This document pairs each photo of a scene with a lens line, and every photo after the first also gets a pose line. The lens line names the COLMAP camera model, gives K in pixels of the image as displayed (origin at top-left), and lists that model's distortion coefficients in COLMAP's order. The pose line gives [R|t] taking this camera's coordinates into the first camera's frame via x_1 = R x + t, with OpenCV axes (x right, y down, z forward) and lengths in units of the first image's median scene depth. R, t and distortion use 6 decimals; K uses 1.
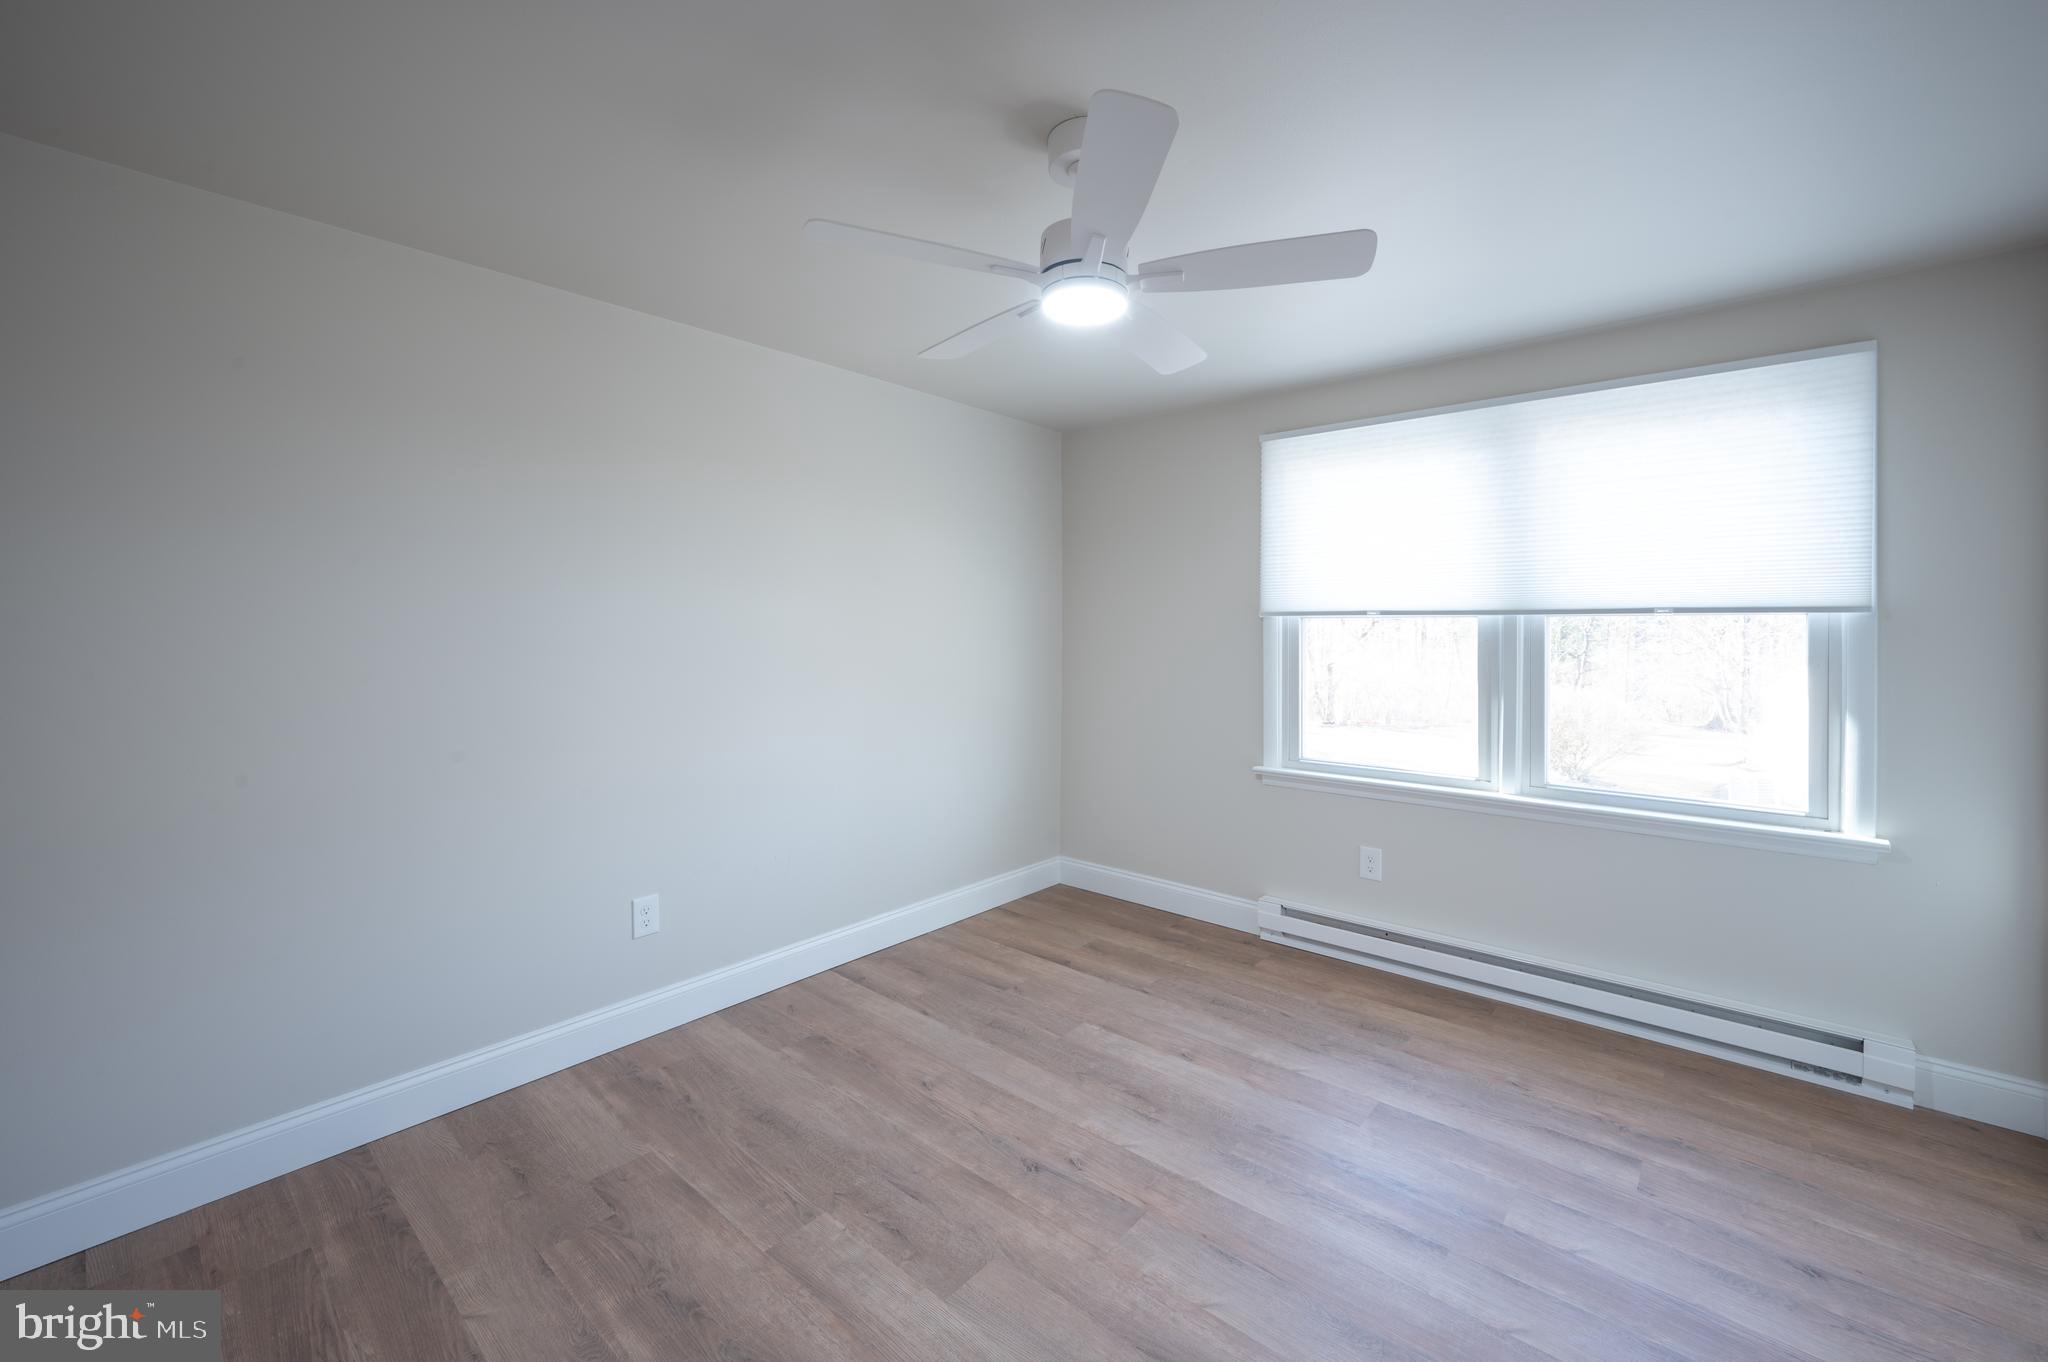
lens RADIAL K [[835.8, 0, 1019.9], [0, 835.8, 655.0], [0, 0, 1]] dist [-0.003115, 0.000582]
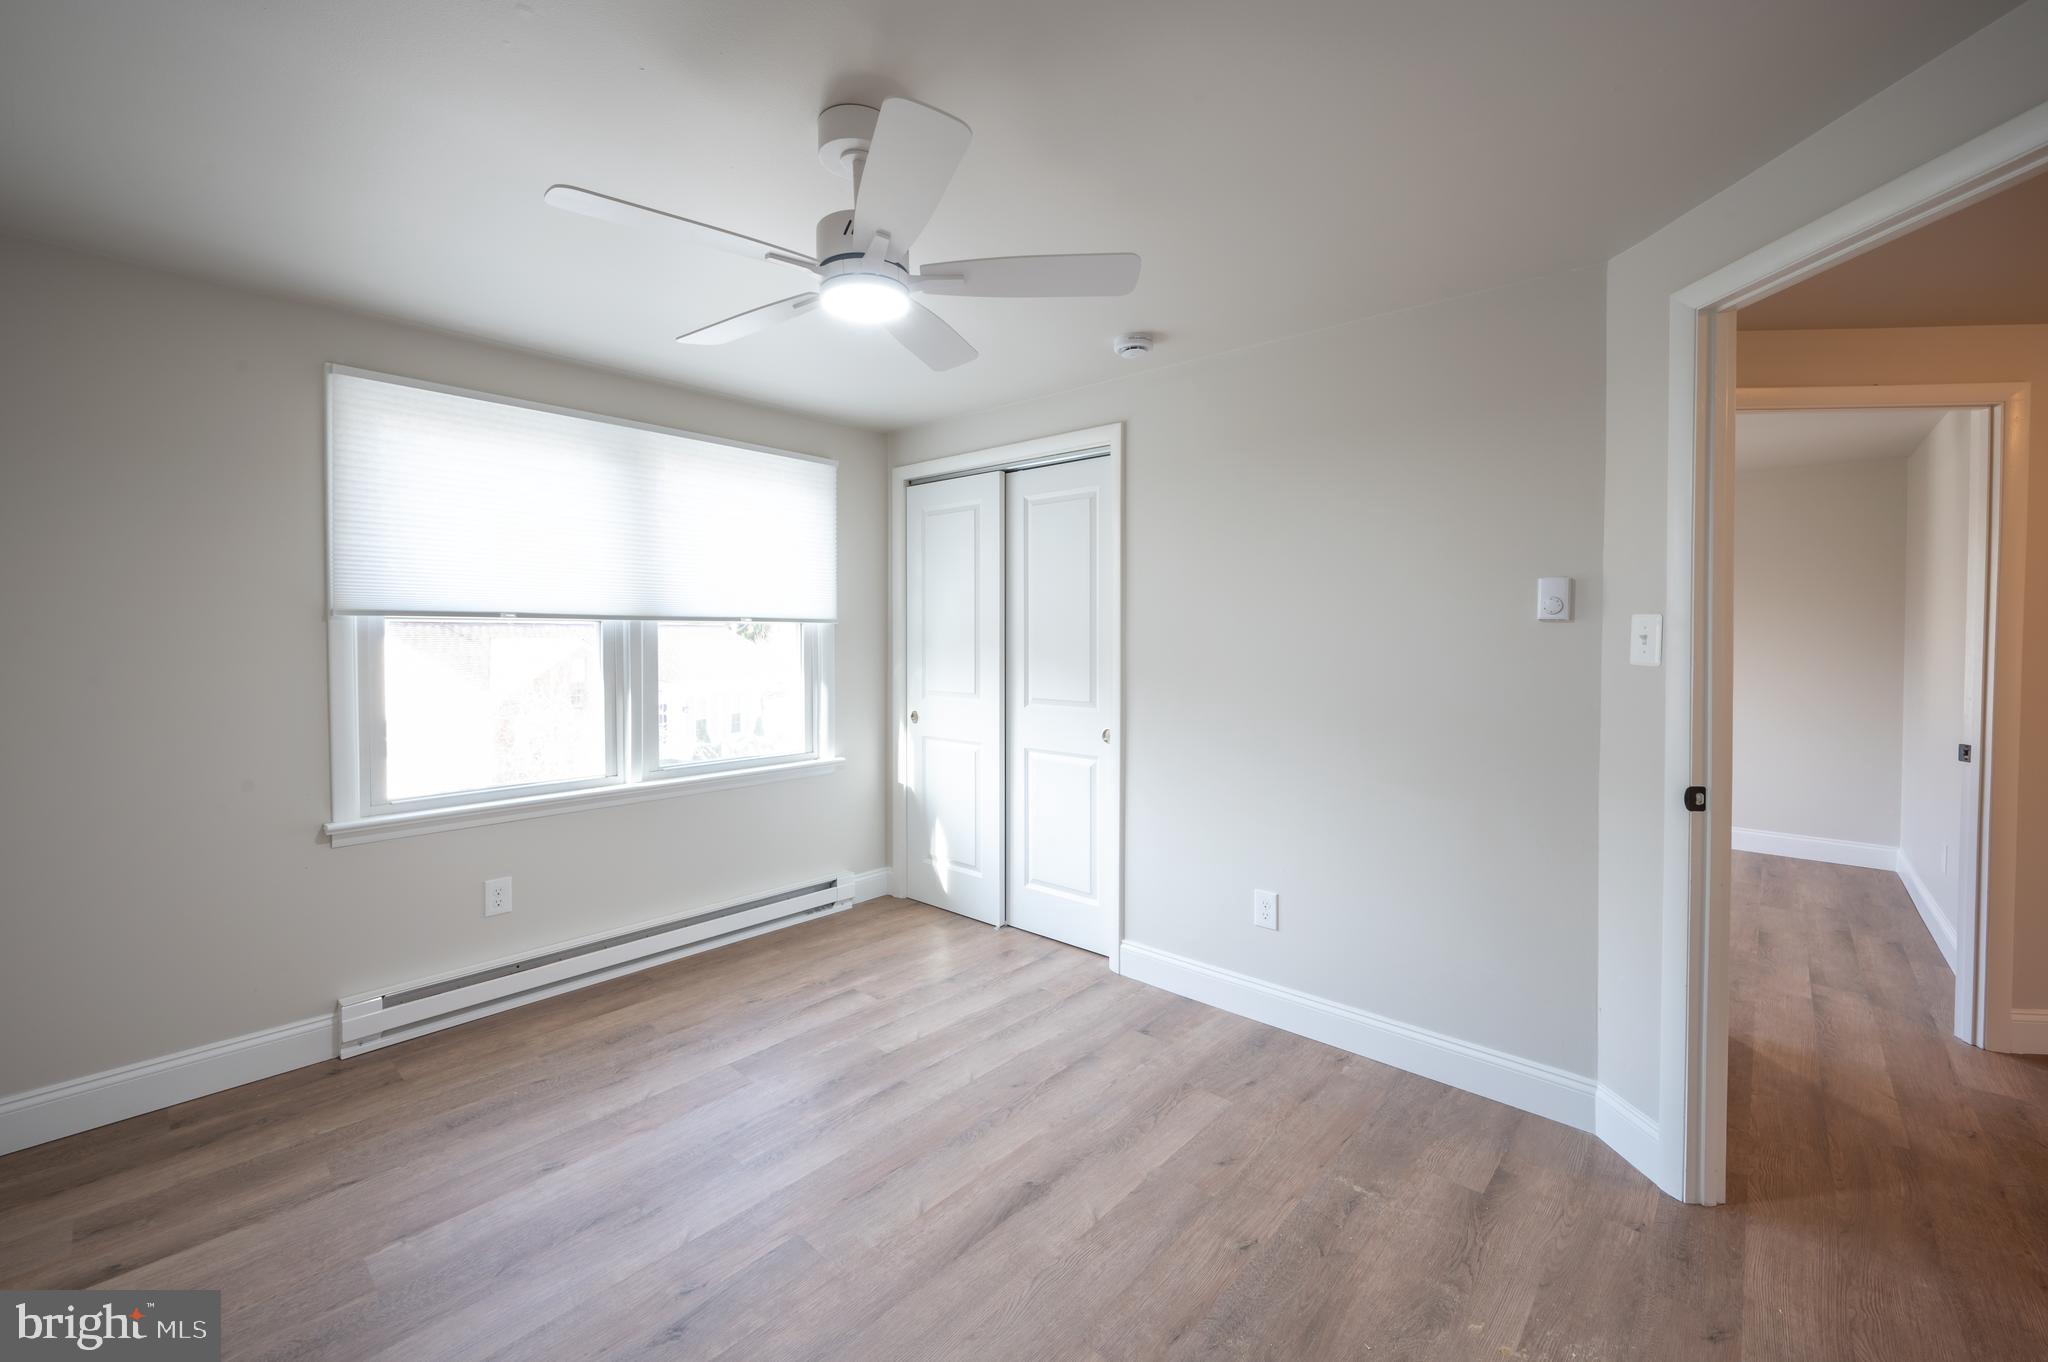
lens RADIAL K [[835.8, 0, 1064.4], [0, 835.8, 663.3], [0, 0, 1]] dist [-0.003115, 0.000582]
pose [[-0.023945, -0.037457, 0.999011, -0.543187], [0.029065, 0.998849, 0.038148, -0.017162], [-0.999291, 0.029949, -0.022829, 0.469606]]
